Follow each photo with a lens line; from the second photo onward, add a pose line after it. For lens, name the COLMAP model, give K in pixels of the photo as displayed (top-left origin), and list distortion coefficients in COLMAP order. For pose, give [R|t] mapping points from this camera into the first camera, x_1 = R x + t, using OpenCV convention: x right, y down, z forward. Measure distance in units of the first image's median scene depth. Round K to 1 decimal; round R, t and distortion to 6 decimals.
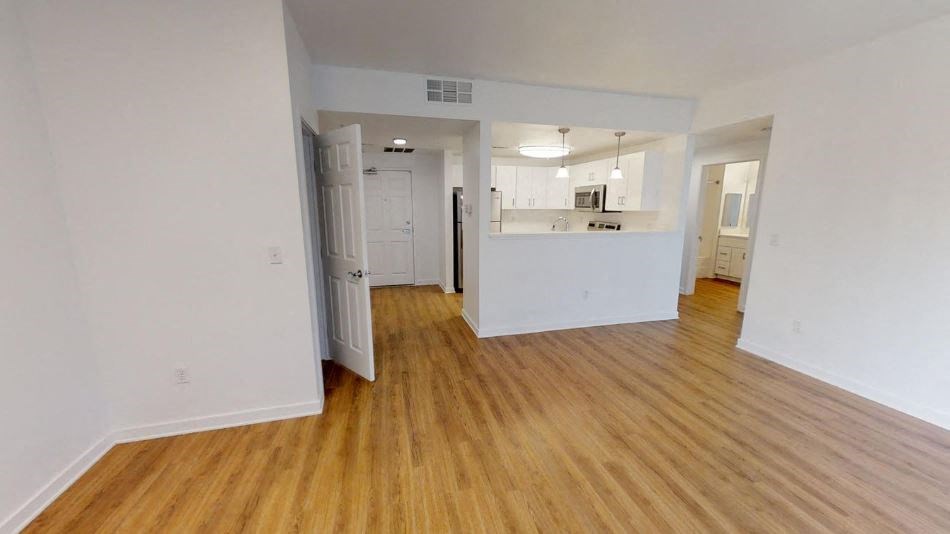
lens RADIAL K [[349.4, 0, 481.6], [0, 349.4, 264.7], [0, 0, 1]] dist [0.000019, 0.000001]
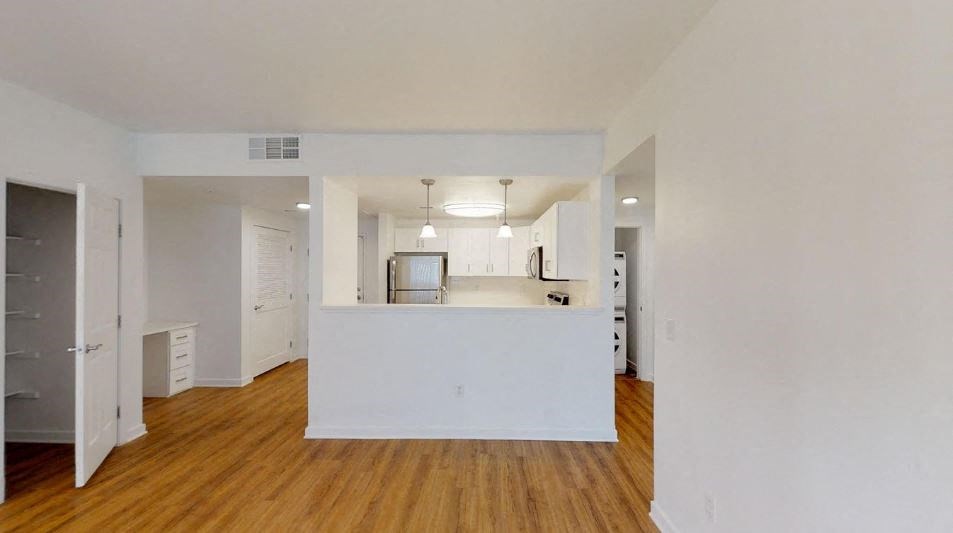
lens RADIAL K [[353.5, 0, 477.6], [0, 353.5, 268.4], [0, 0, 1]] dist [0.001514, 0.000068]
pose [[0.961244, -0.001686, -0.275693, 0.447823], [-0.047003, 0.984339, -0.169905, -0.037557], [0.271662, 0.176279, 0.946111, 0.219509]]
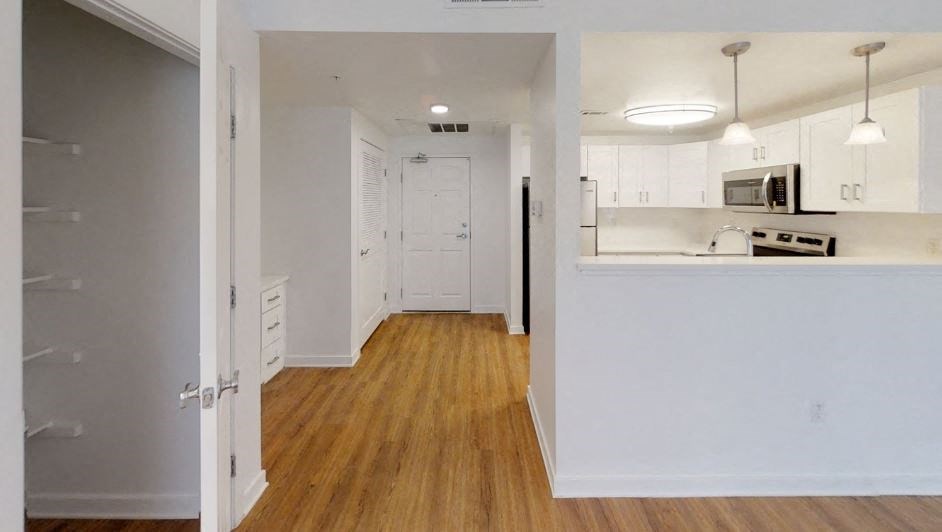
lens RADIAL K [[344.6, 0, 476.3], [0, 344.6, 199.2], [0, 0, 1]] dist [-0.008675, -0.000124]
pose [[0.964333, -0.004644, -0.264652, 0.010178], [-0.041902, 0.984560, -0.169958, -0.064333], [0.261355, 0.174985, 0.949249, 0.379899]]
